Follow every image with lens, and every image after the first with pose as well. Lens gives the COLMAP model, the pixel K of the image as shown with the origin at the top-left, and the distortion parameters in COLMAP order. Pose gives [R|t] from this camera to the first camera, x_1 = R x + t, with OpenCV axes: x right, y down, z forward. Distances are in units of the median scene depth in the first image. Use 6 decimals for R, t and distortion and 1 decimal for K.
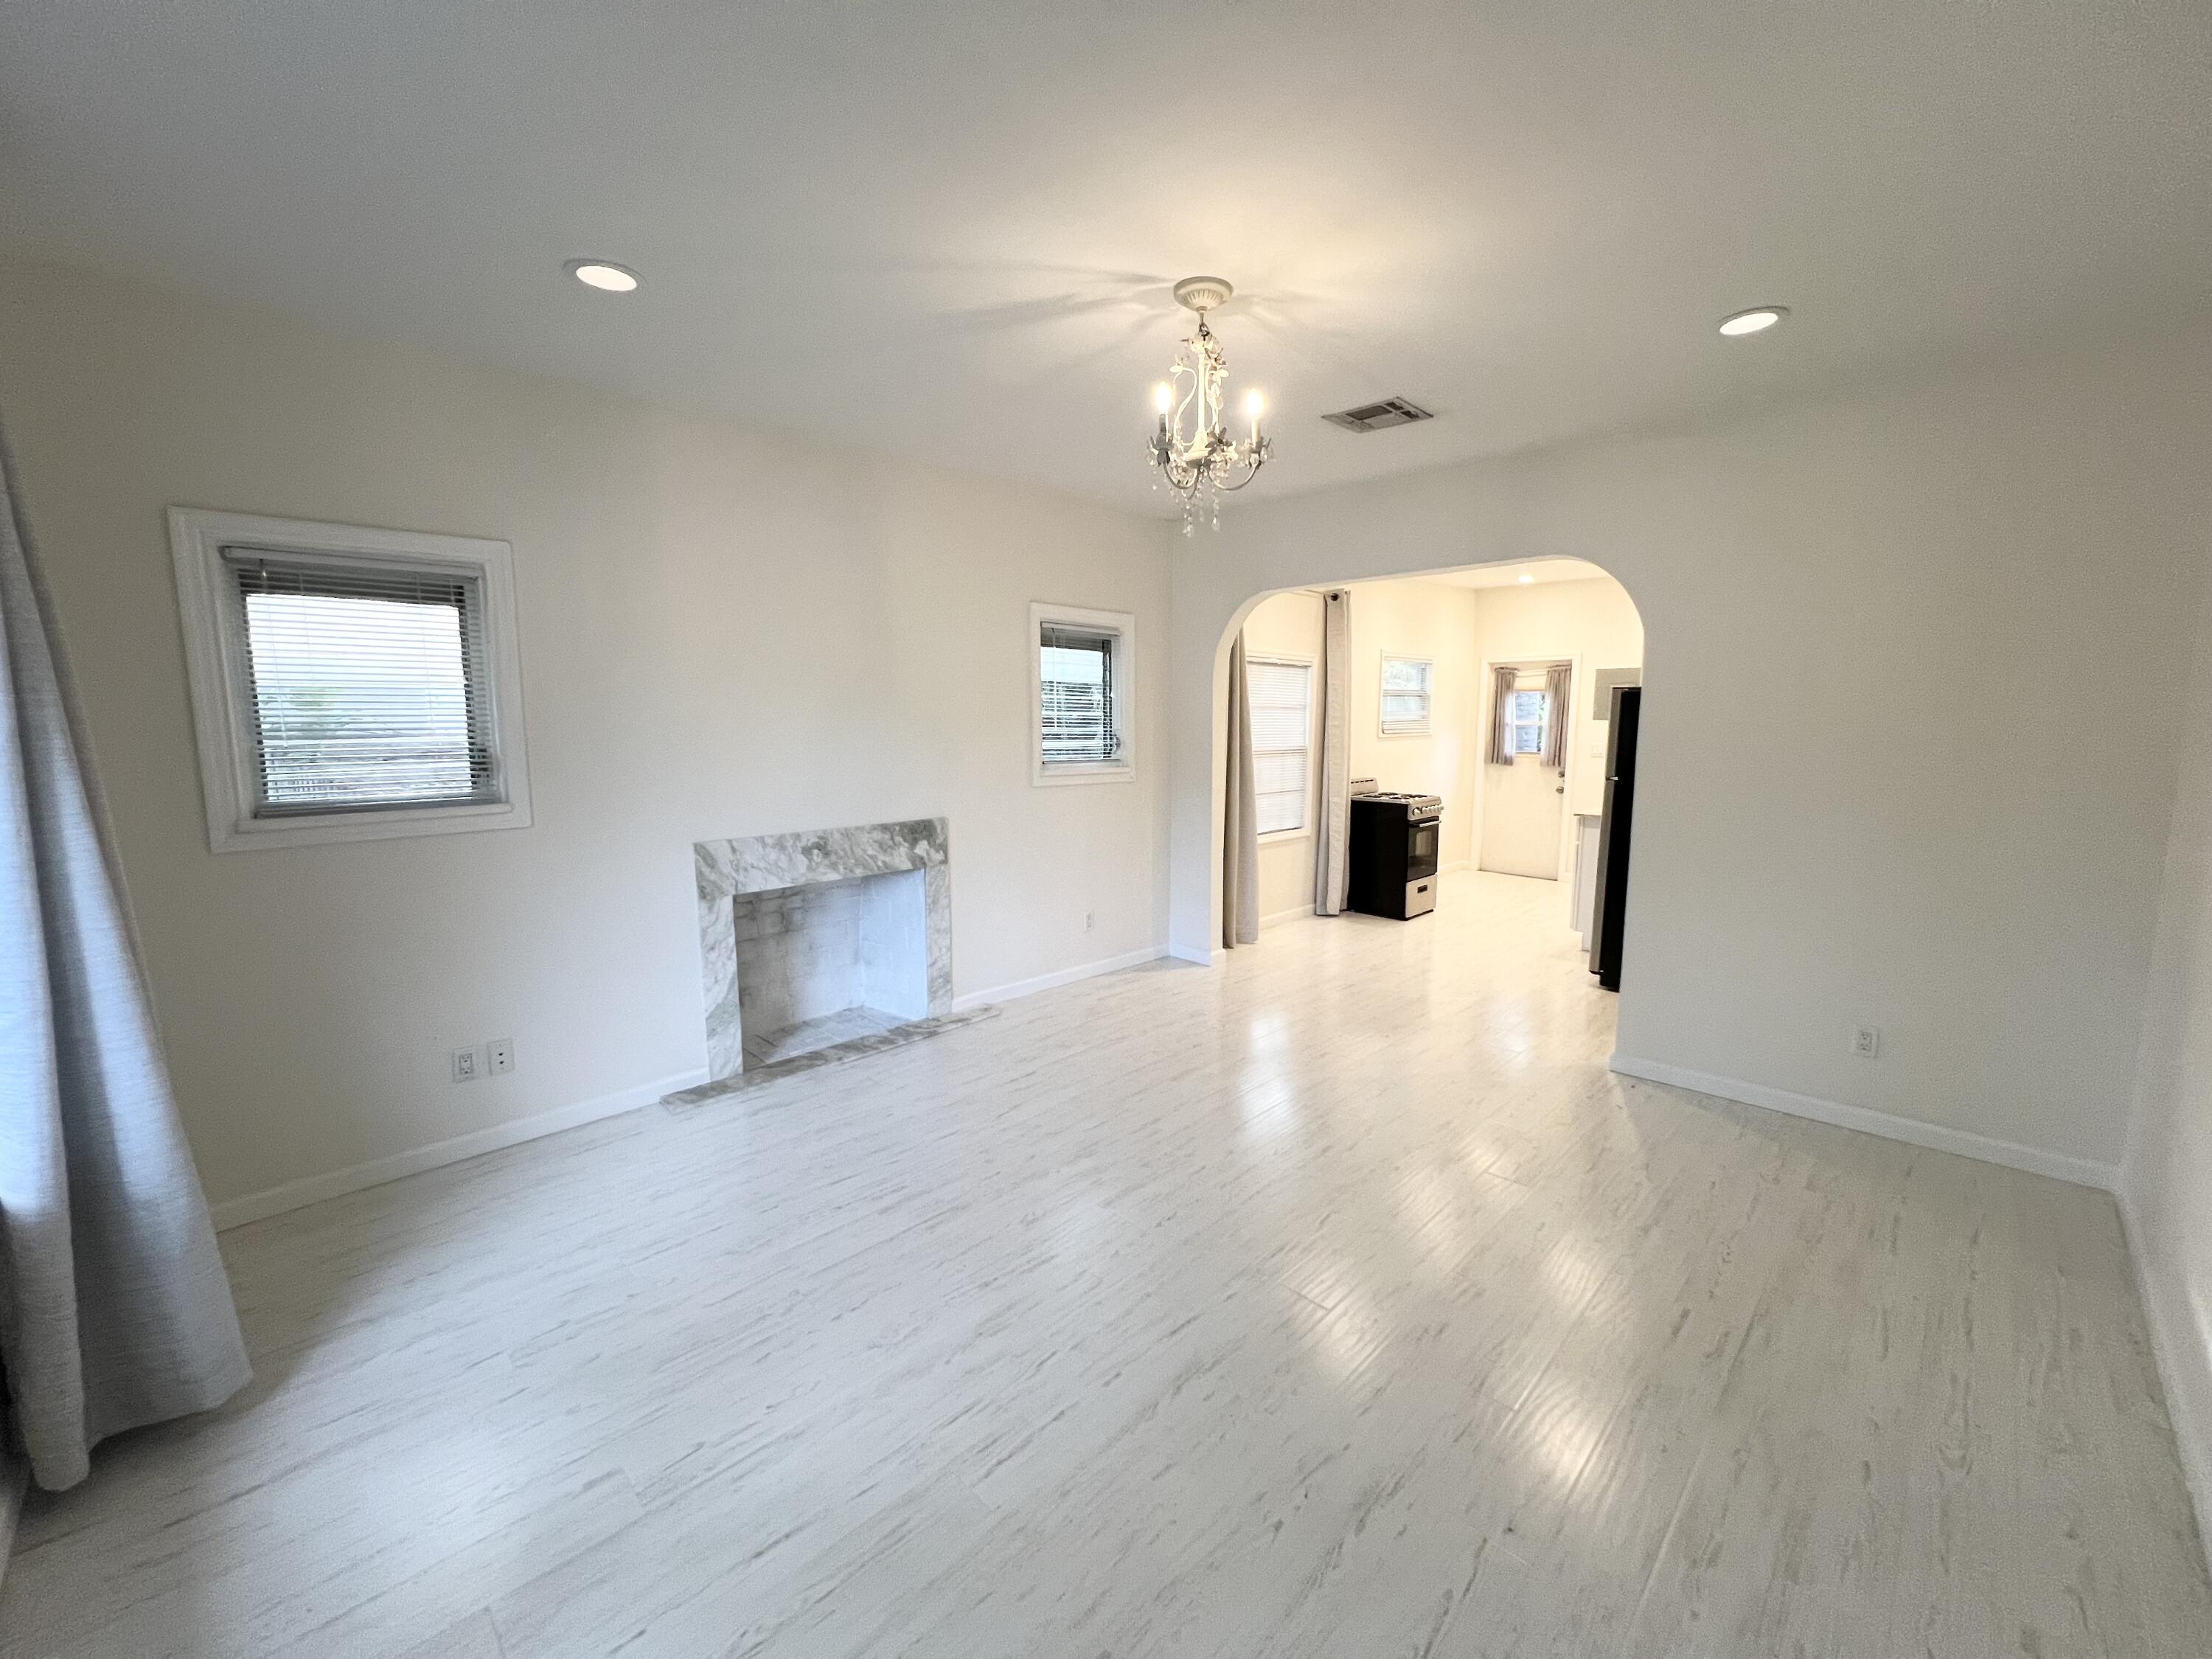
lens RADIAL K [[884.2, 0, 1100.9], [0, 884.2, 825.9], [0, 0, 1]] dist [-0.003265, -0.000423]
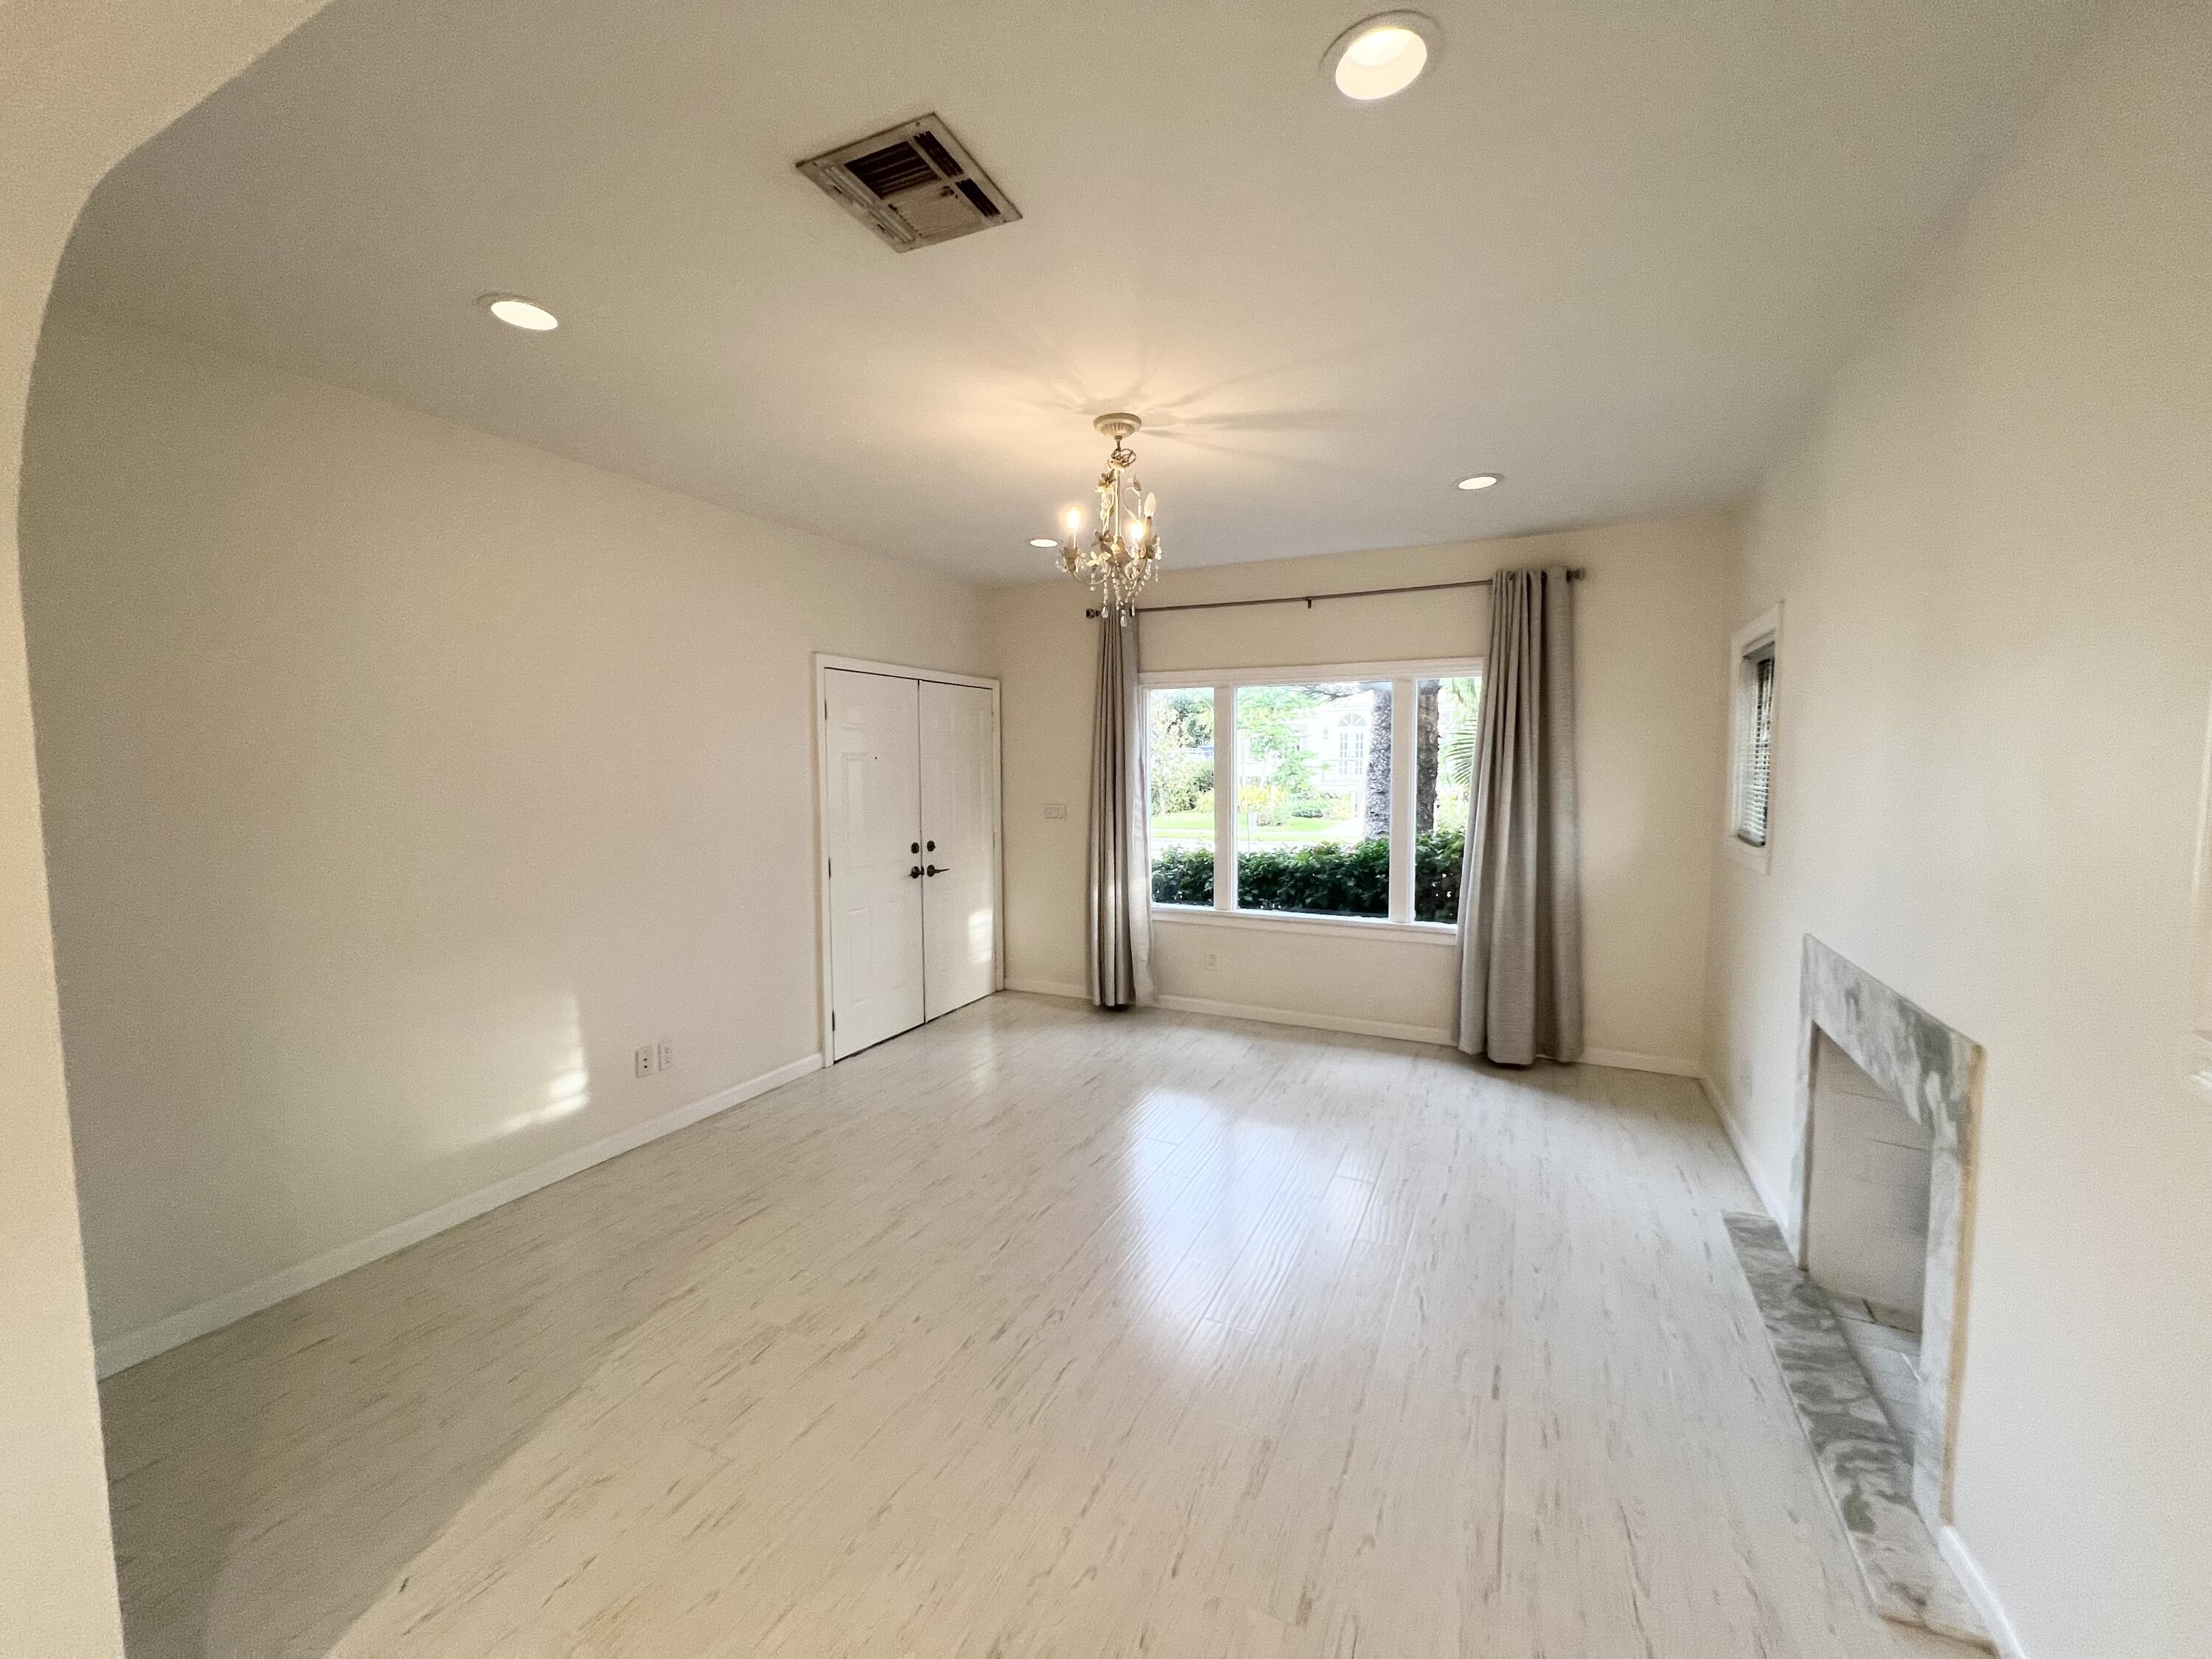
lens RADIAL K [[884.2, 0, 1100.9], [0, 884.2, 825.9], [0, 0, 1]] dist [-0.003265, -0.000423]
pose [[-0.945338, 0.032390, -0.324481, 0.188940], [-0.032831, 0.980545, 0.193529, -0.103178], [0.324436, 0.193603, -0.925883, 0.768820]]
